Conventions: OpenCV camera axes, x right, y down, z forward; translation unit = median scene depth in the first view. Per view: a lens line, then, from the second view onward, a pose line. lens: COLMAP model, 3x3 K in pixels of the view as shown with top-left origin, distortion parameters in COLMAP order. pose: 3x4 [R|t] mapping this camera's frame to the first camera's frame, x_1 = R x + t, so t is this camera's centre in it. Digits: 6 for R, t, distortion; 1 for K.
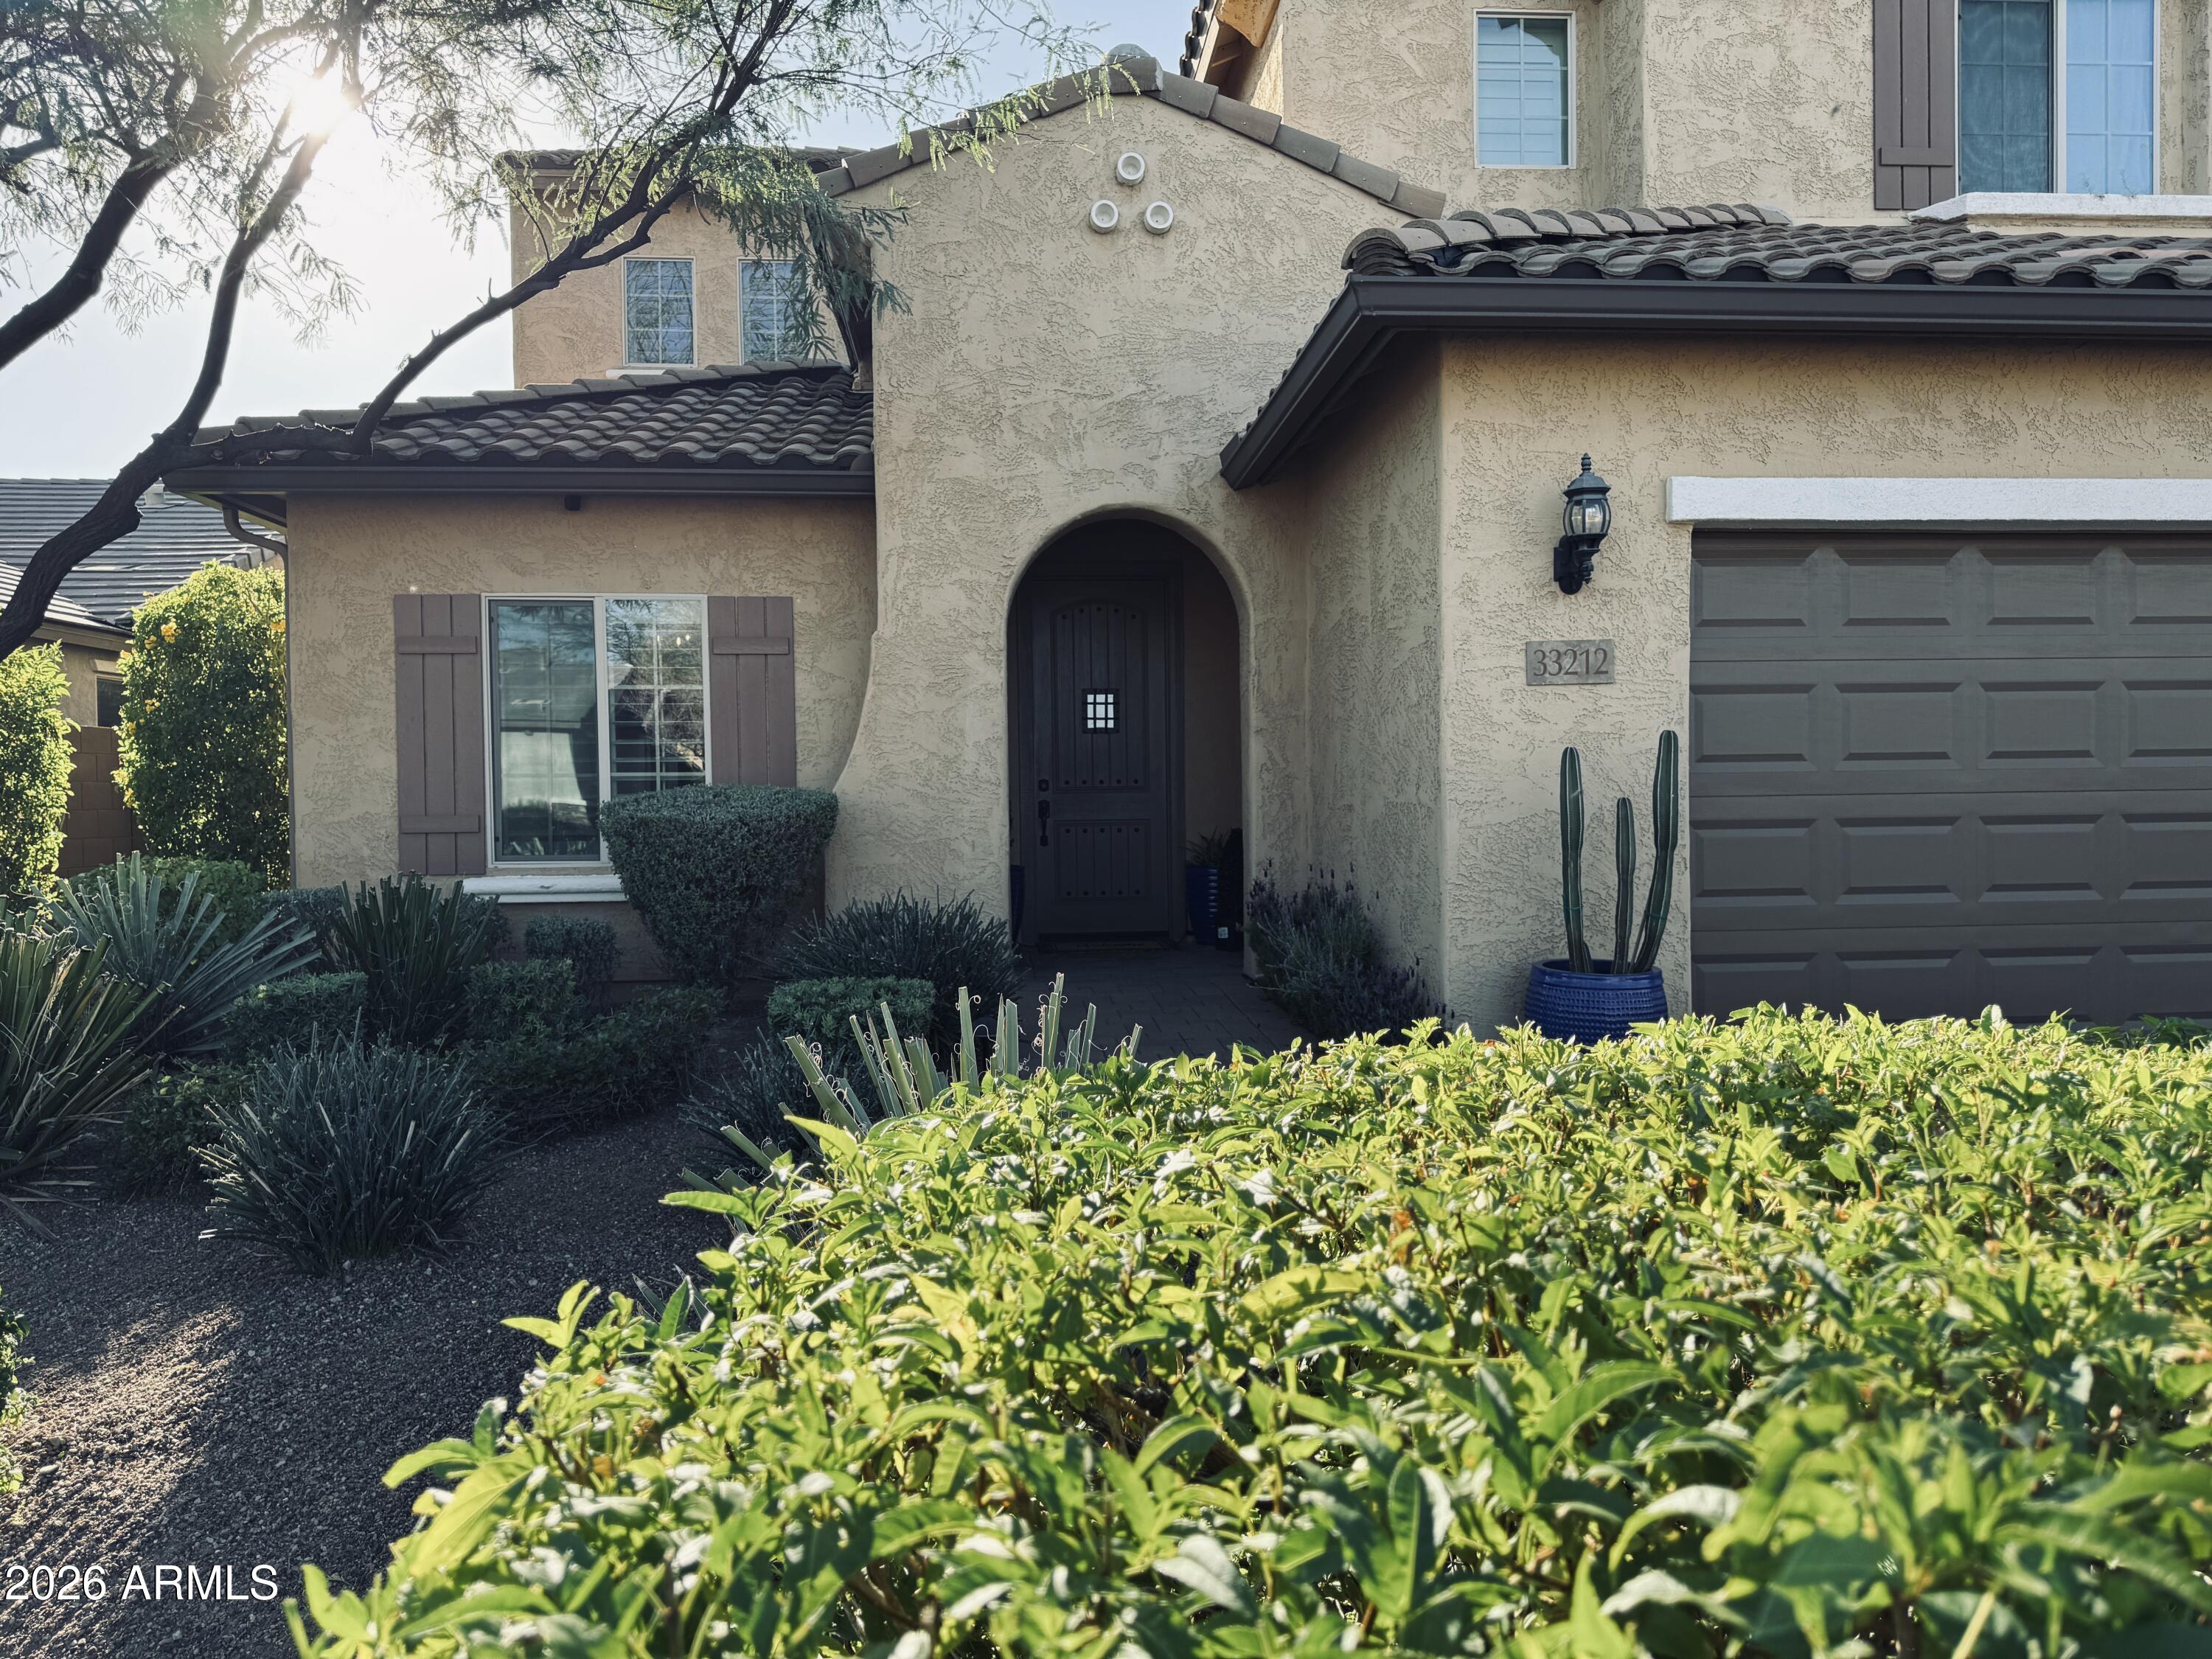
lens RADIAL K [[1529.2, 0, 1106.0], [0, 1529.2, 829.5], [0, 0, 1]] dist [0.161573, -0.284836]
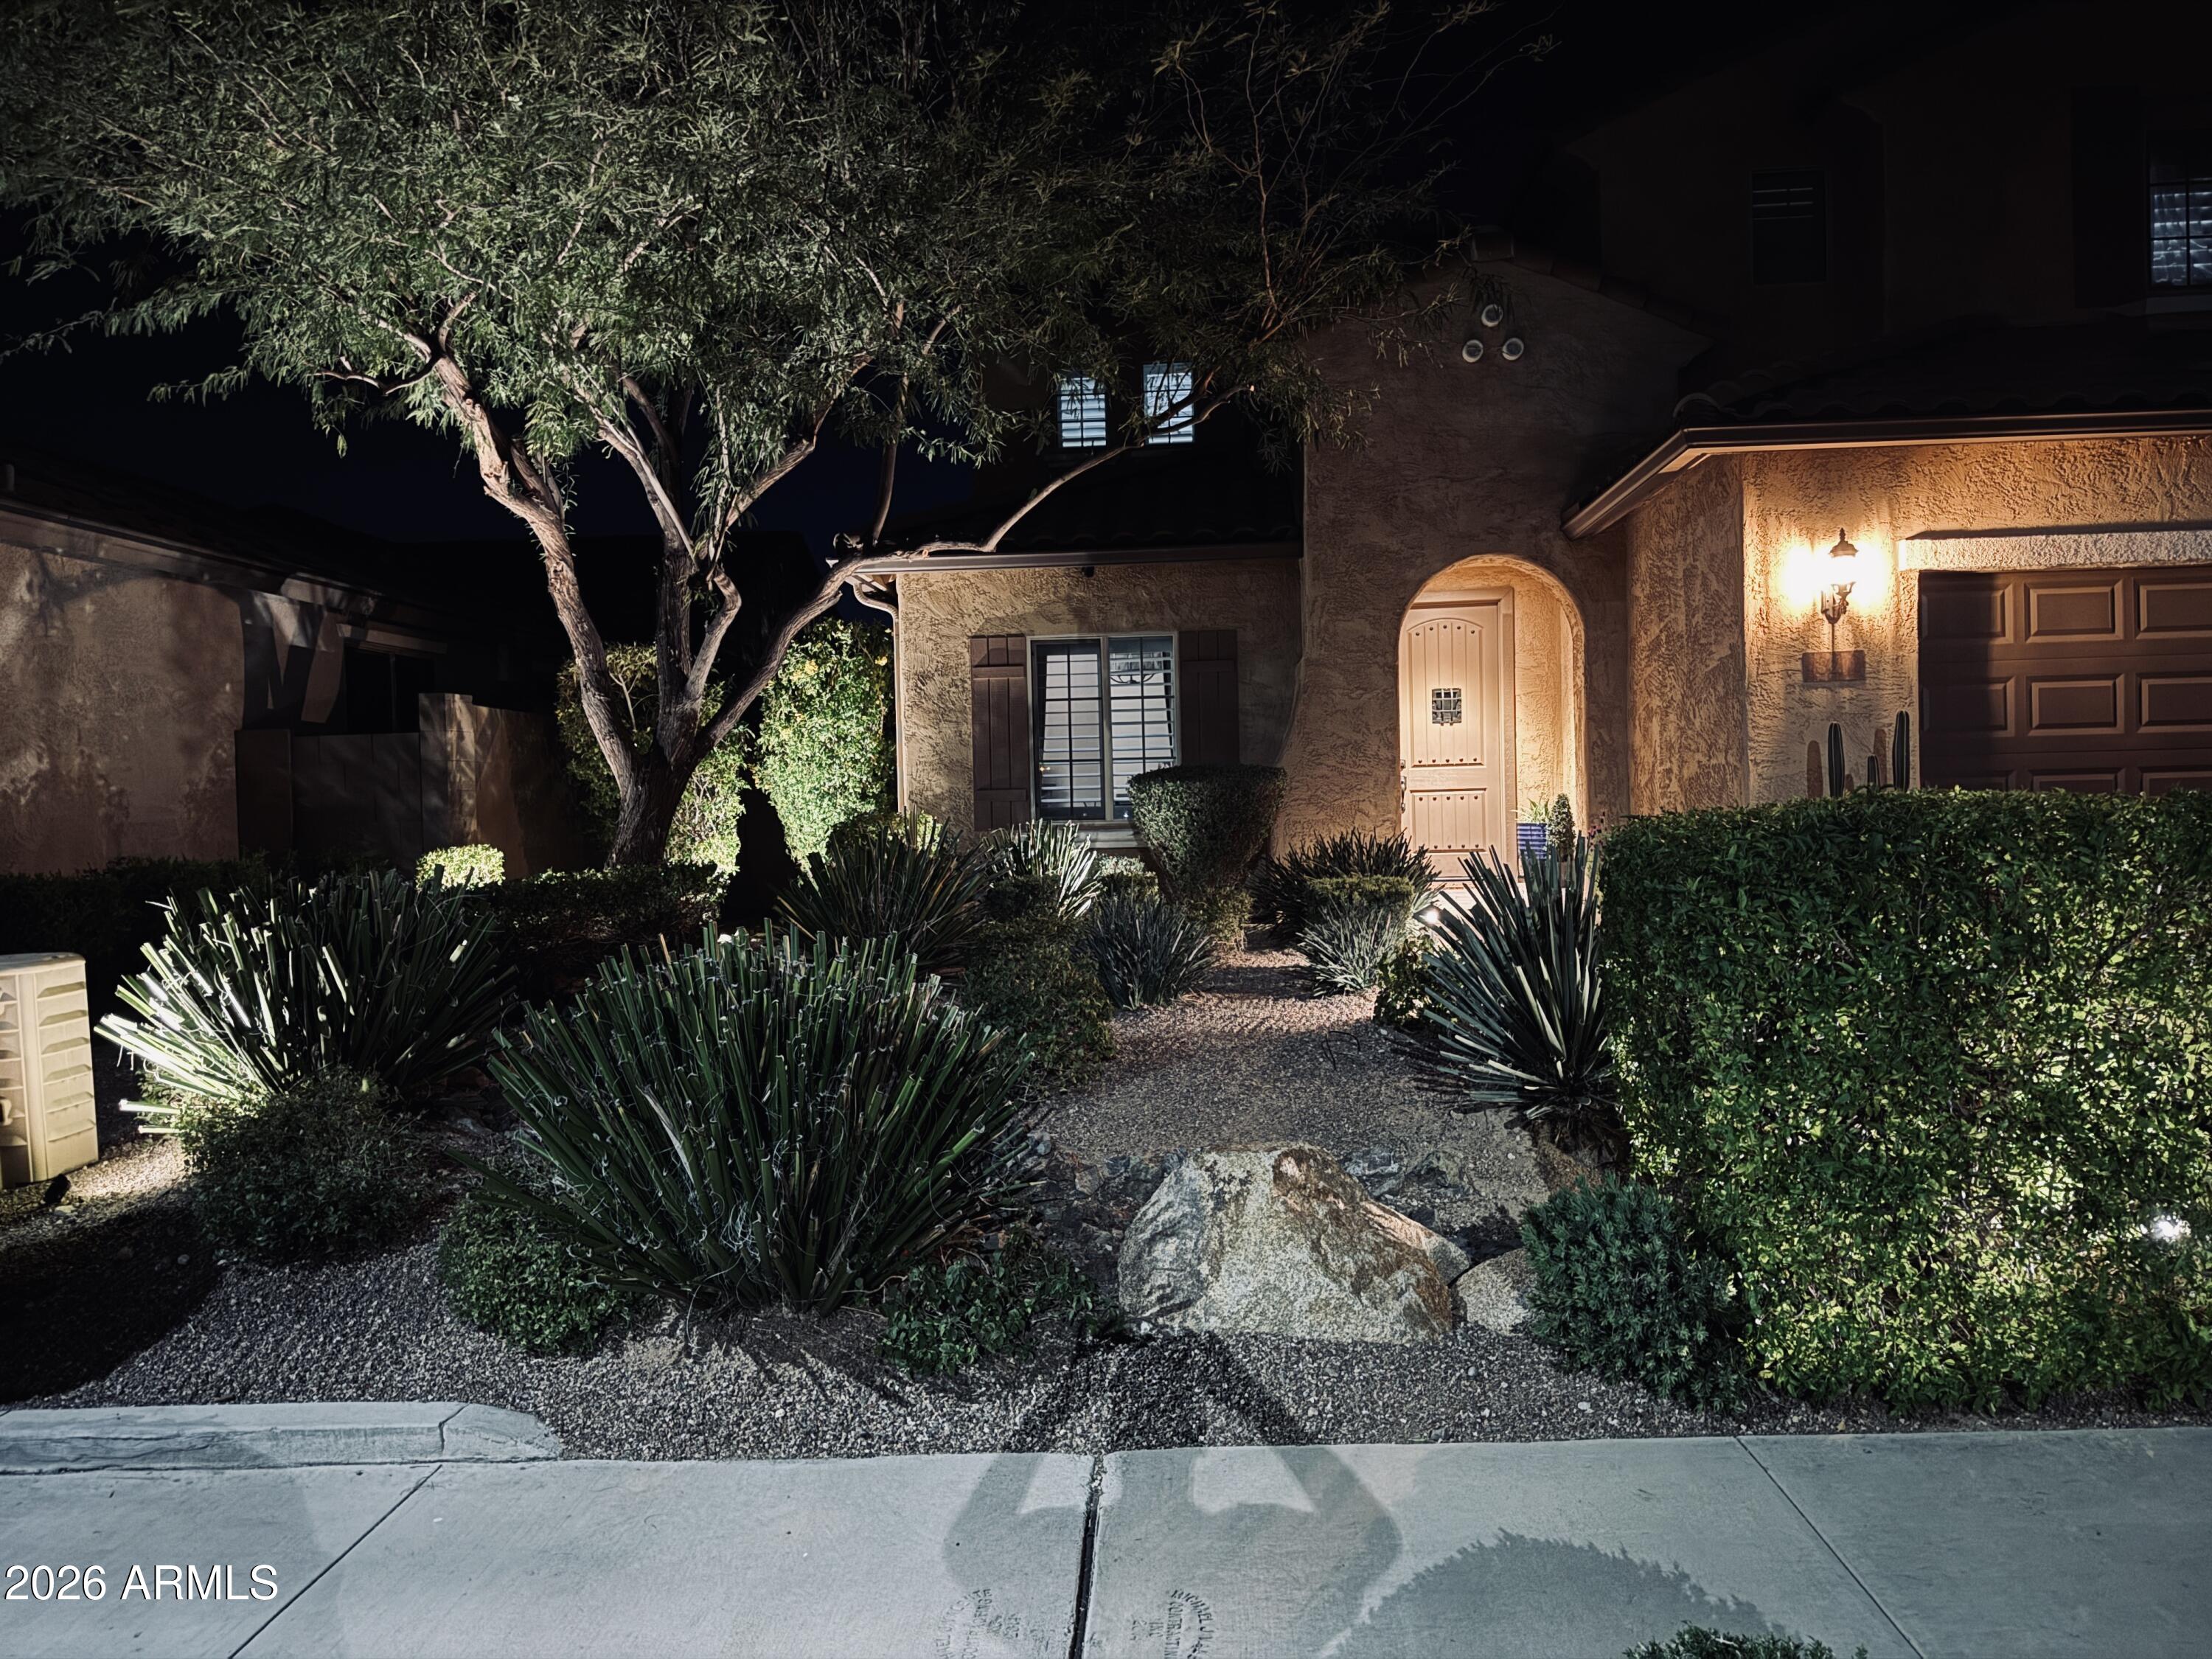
lens RADIAL K [[1529.2, 0, 1106.0], [0, 1529.2, 829.5], [0, 0, 1]] dist [0.161573, -0.284836]
pose [[0.988840, -0.009140, -0.148699, -0.121558], [0.009414, 0.999955, 0.001133, 0.028934], [0.148682, -0.002520, 0.988882, -0.419910]]
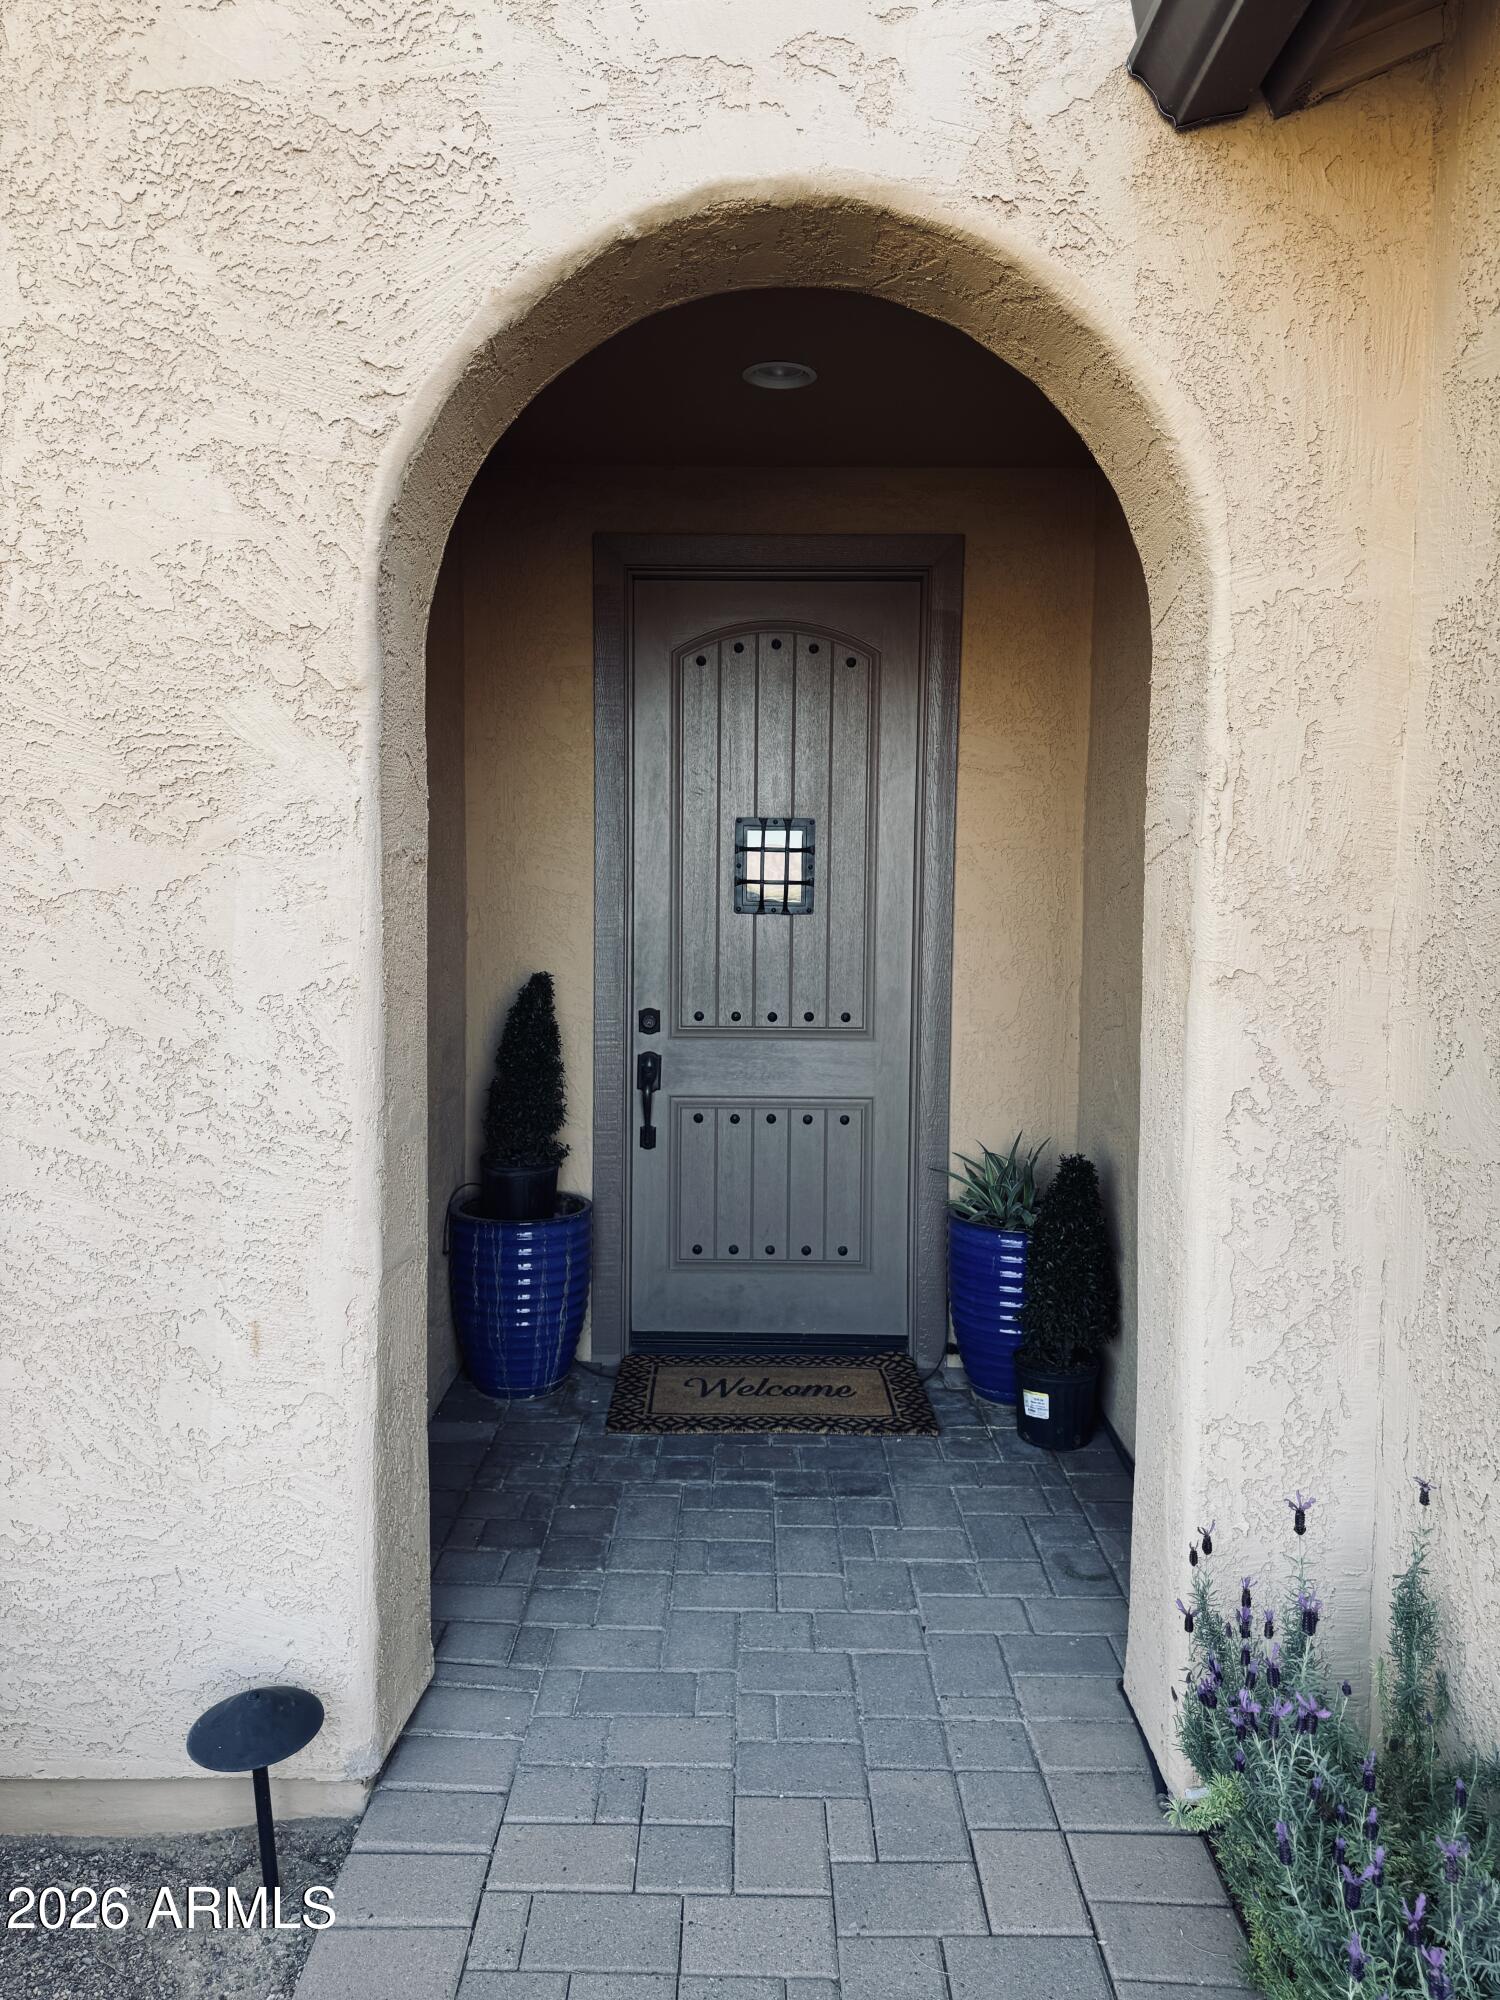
lens RADIAL K [[1382.7, 0, 750.0], [0, 1382.7, 1000.0], [0, 0, 1]] dist [0.161573, -0.284836]
pose [[0.996528, 0.028412, -0.078259, 0.030142], [-0.024902, 0.998655, 0.045472, -0.071058], [0.079446, -0.043366, 0.995895, 0.734298]]
